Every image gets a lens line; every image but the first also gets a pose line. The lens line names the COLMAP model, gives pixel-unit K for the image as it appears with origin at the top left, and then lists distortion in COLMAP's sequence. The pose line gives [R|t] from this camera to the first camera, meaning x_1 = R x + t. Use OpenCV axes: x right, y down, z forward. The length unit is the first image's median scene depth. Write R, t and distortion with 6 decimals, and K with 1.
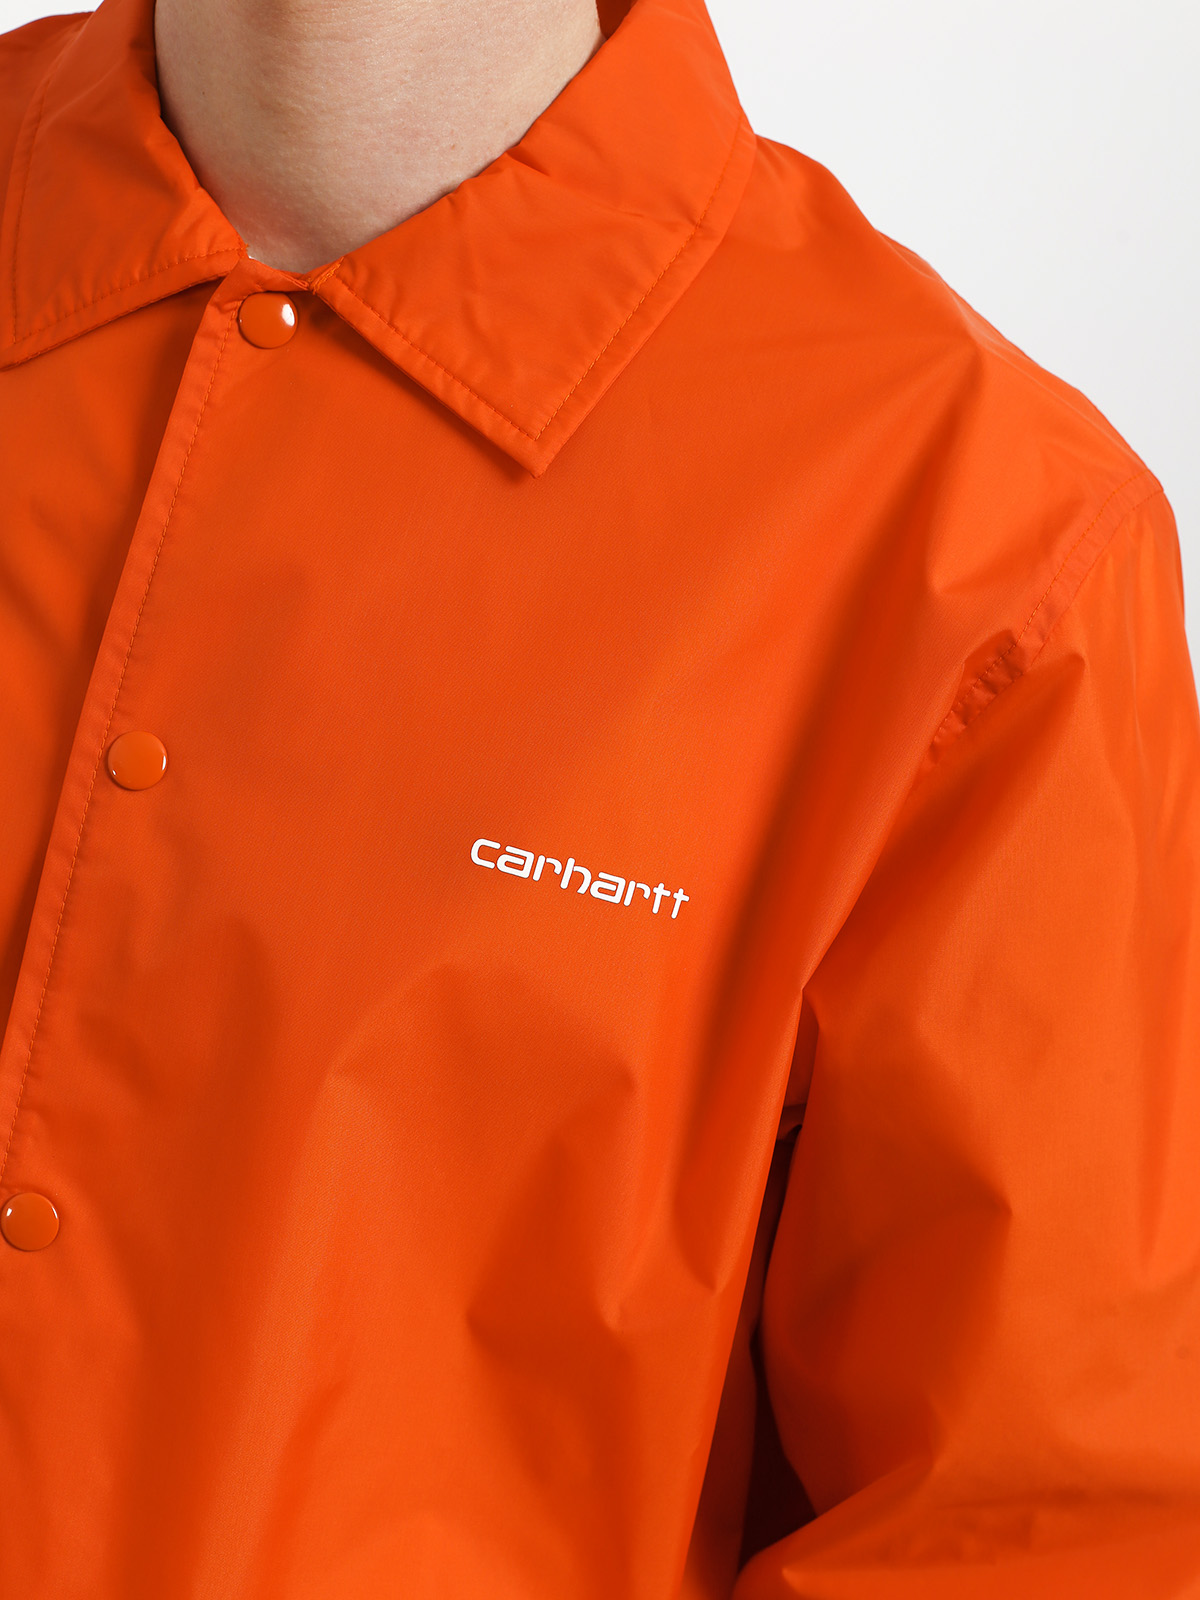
lens RADIAL K [[2237.7, 0, 598.5], [0, 2237.7, 800.2], [0, 0, 1]] dist [-0.032035, 0.000000]
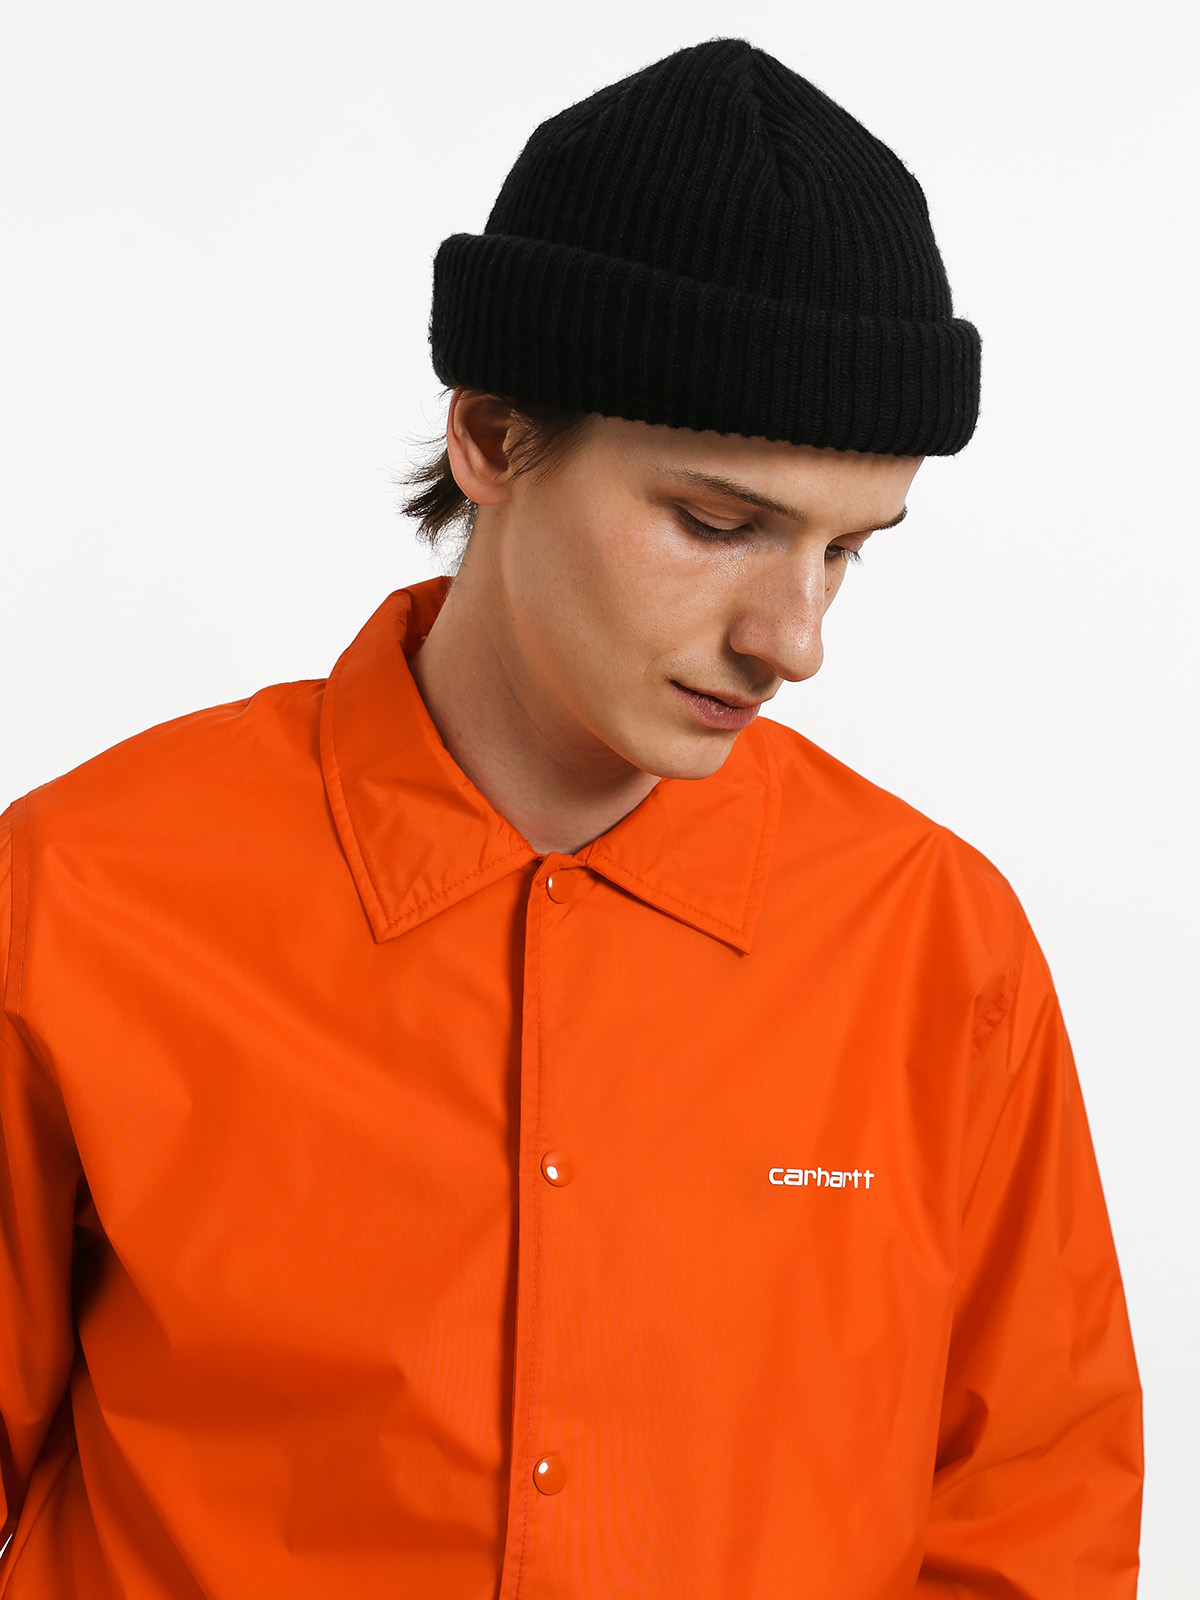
lens RADIAL K [[2237.7, 0, 601.8], [0, 2237.7, 802.6], [0, 0, 1]] dist [-0.032035, 0.000000]
pose [[0.894726, -0.160895, 0.416628, -0.827135], [0.193879, 0.980298, -0.037787, -0.215857], [-0.402339, 0.114584, 0.908292, -0.535503]]
